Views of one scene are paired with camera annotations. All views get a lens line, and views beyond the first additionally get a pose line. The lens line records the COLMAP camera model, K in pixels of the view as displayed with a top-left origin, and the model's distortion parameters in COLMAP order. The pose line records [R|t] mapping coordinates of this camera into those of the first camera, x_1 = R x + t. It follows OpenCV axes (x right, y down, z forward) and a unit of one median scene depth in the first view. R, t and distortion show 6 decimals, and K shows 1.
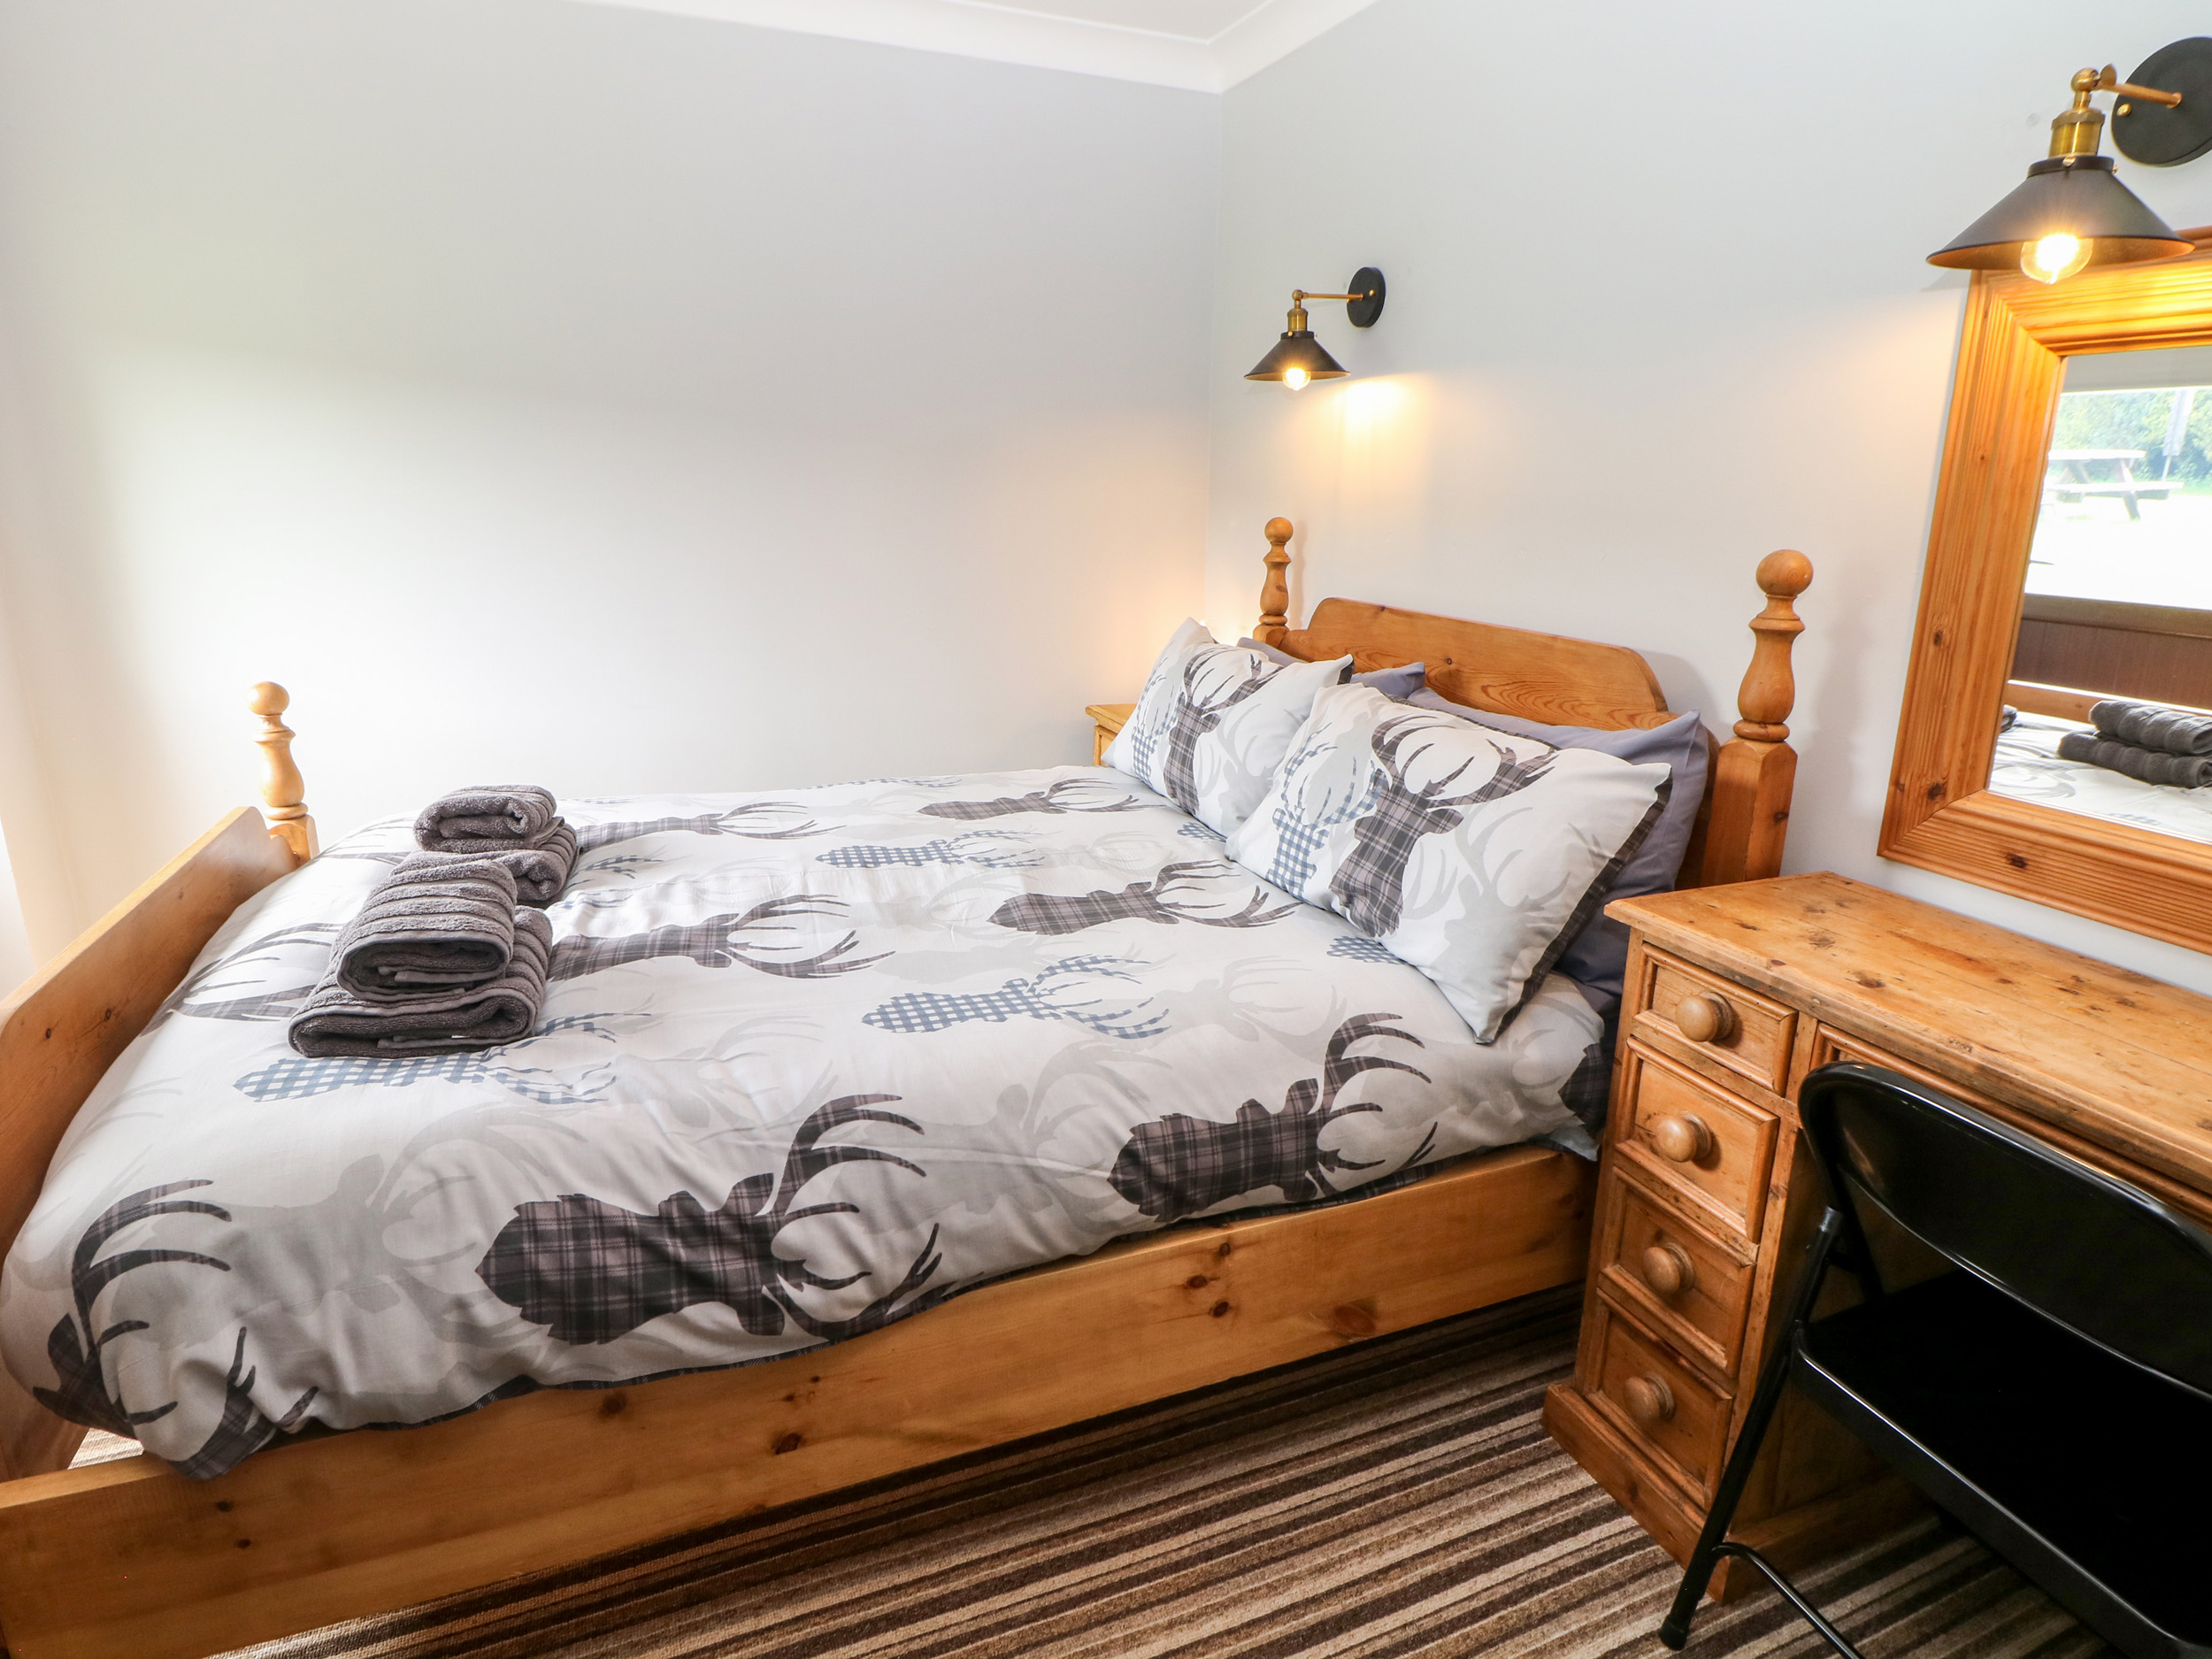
lens RADIAL K [[1157.2, 0, 1090.1], [0, 1157.2, 833.4], [0, 0, 1]] dist [-0.010183, -0.003149]
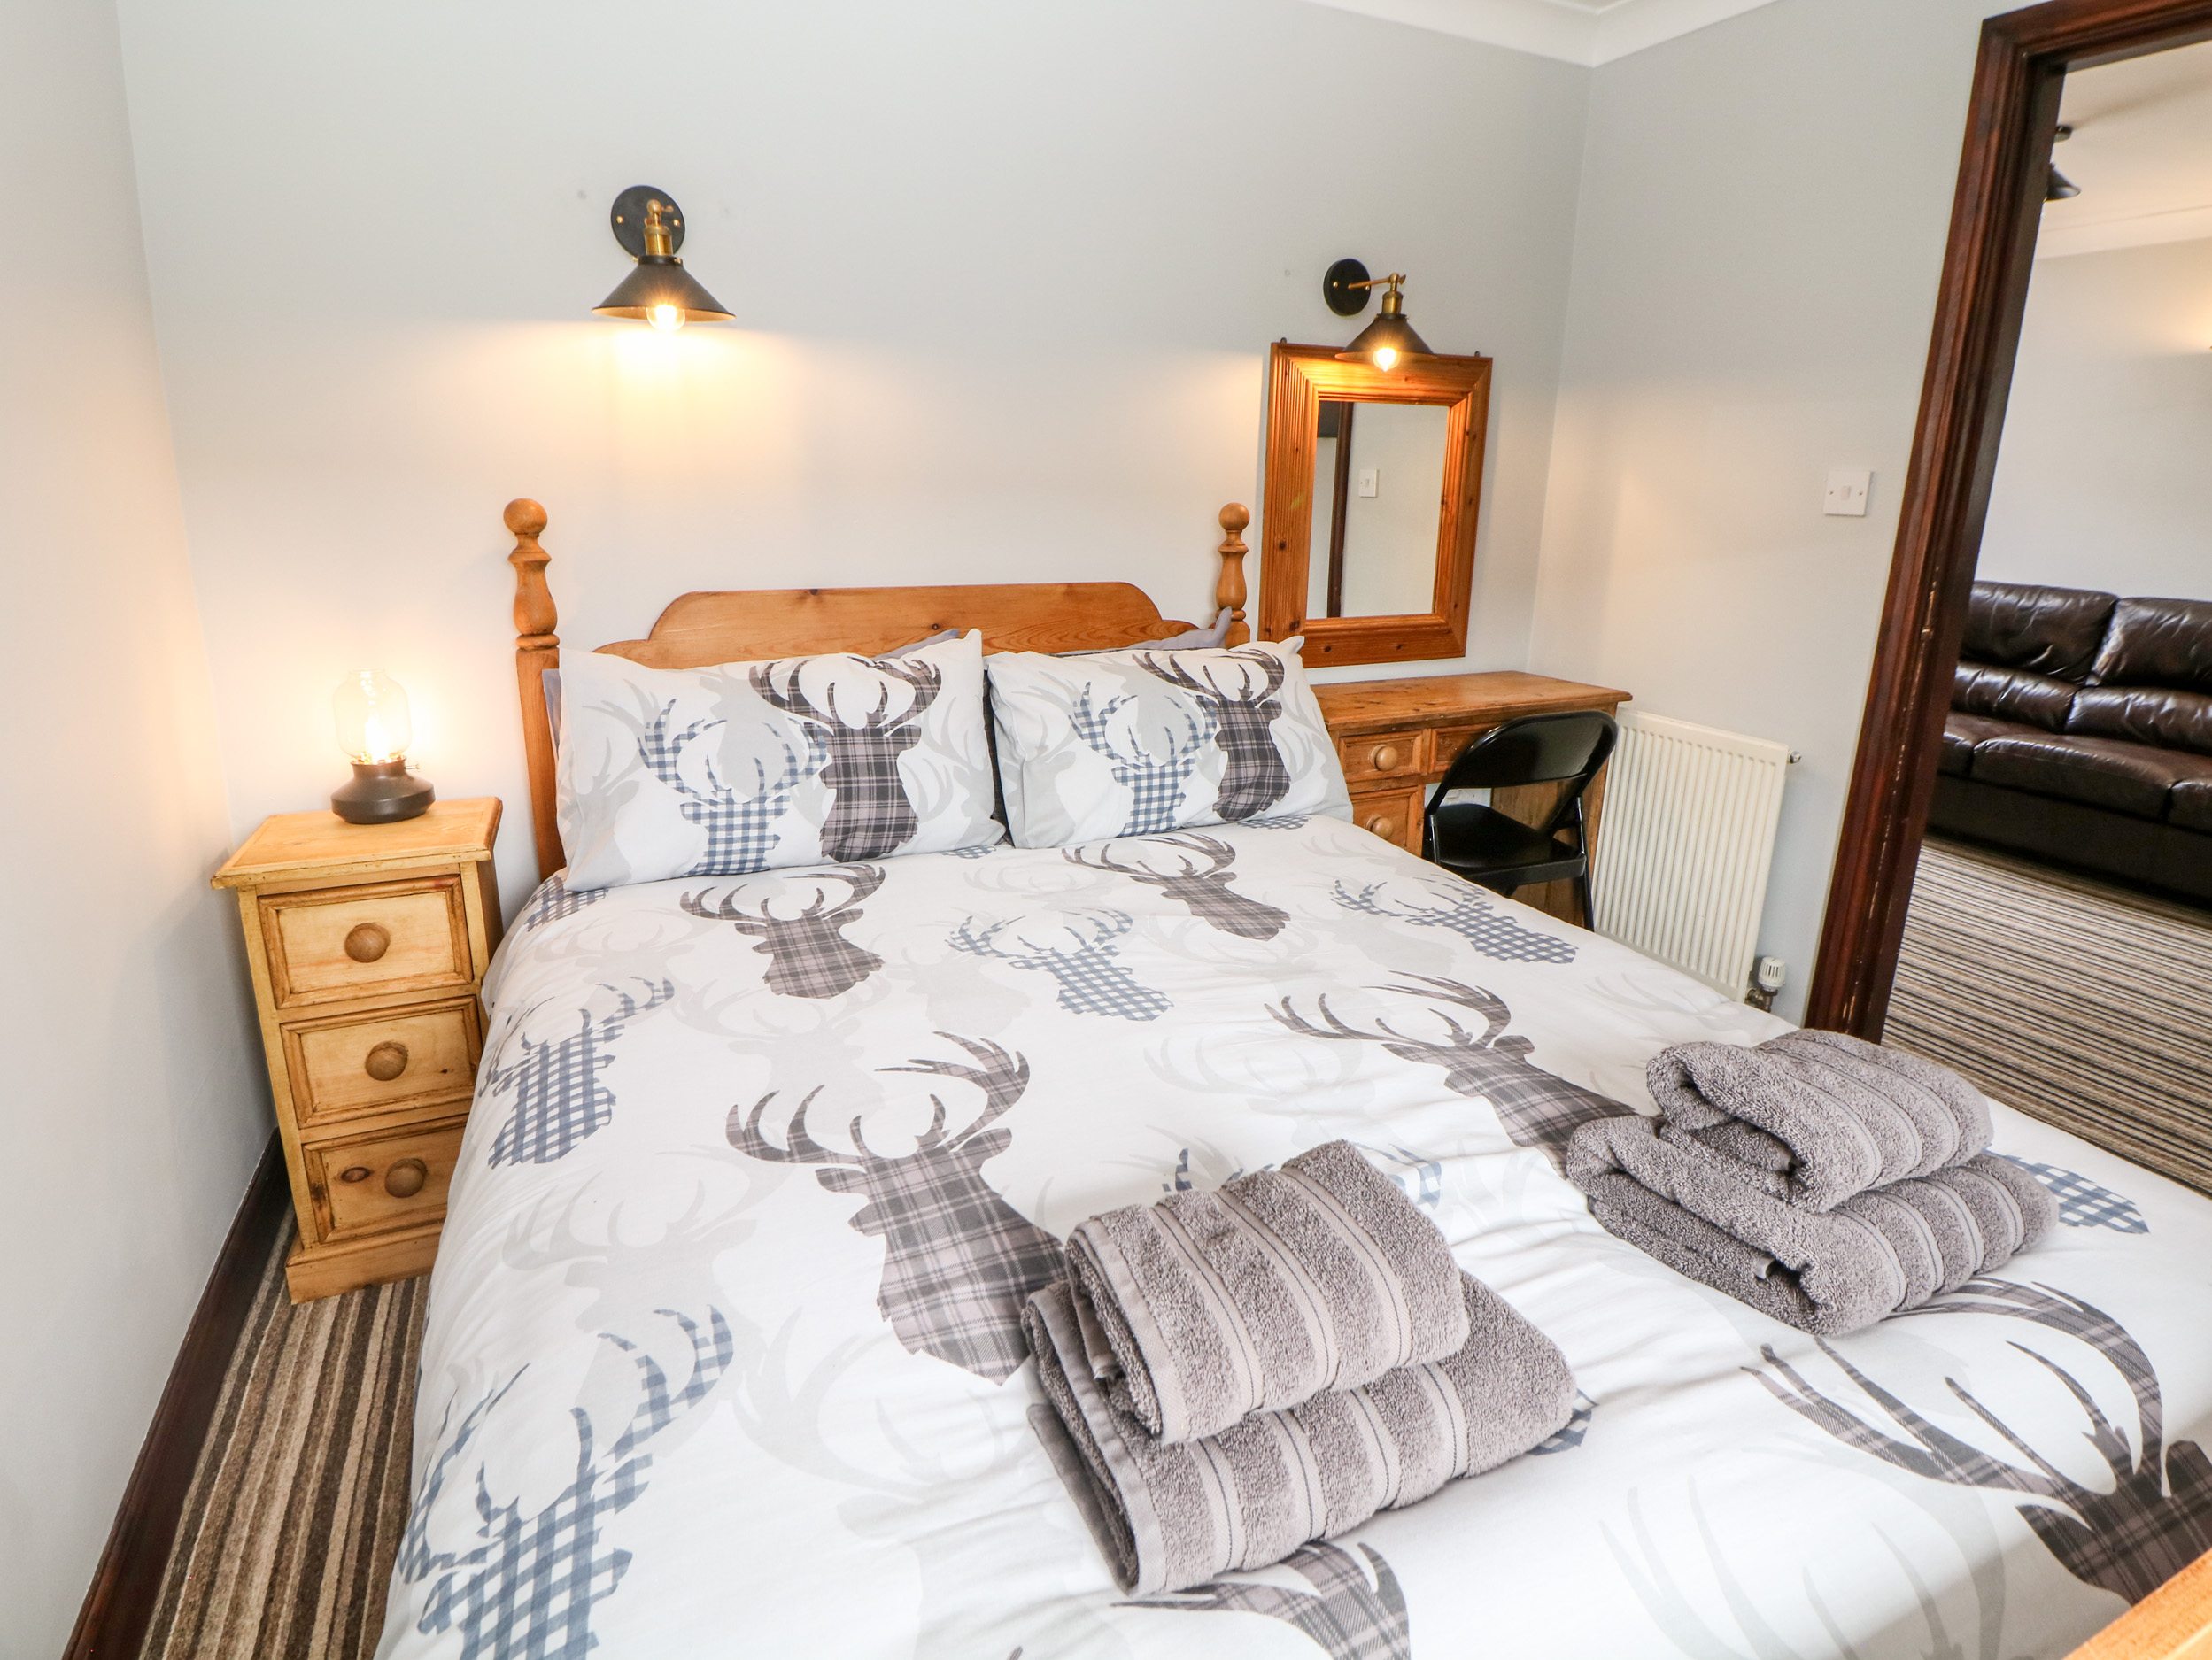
lens RADIAL K [[1157.1, 0, 1098.8], [0, 1157.1, 813.1], [0, 0, 1]] dist [-0.010183, -0.003149]
pose [[-0.054258, -0.291175, 0.955130, -0.909057], [0.274932, 0.915210, 0.294623, -0.317097], [-0.959932, 0.278581, 0.030396, 1.051430]]
